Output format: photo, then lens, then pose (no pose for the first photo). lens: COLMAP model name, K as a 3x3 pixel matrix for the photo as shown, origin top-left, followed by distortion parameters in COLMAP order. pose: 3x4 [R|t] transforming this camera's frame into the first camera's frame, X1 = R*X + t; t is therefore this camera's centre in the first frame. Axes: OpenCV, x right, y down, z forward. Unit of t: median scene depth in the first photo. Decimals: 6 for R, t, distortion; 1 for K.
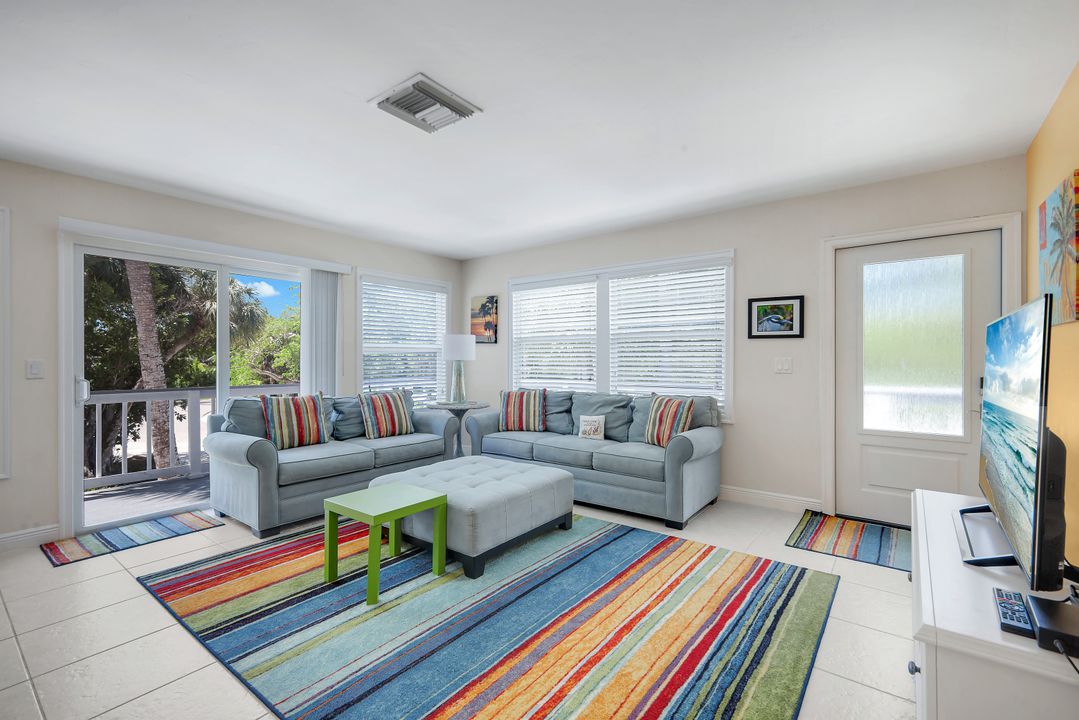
lens RADIAL K [[473.1, 0, 536.5], [0, 473.1, 356.9], [0, 0, 1]] dist [0.004780, 0.000235]
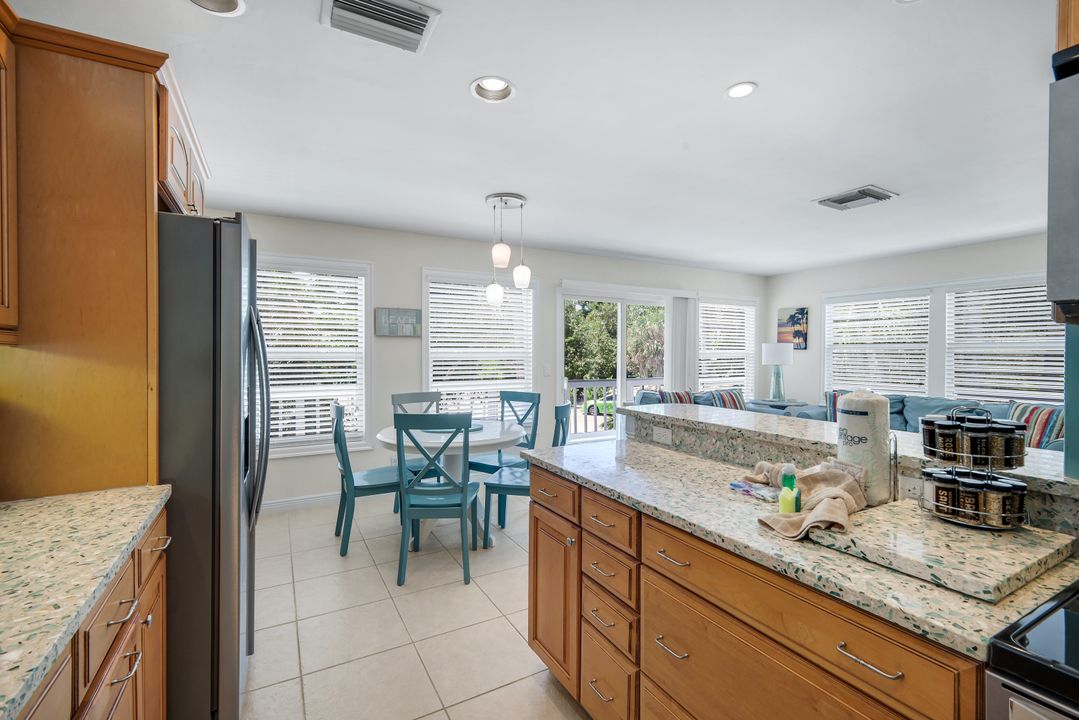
lens RADIAL K [[473.1, 0, 541.5], [0, 473.1, 356.7], [0, 0, 1]] dist [0.004780, 0.000235]
pose [[0.920321, 0.008258, -0.391077, -0.393984], [-0.003013, 0.999897, 0.014022, -0.044719], [0.391152, -0.011726, 0.920251, -0.520746]]
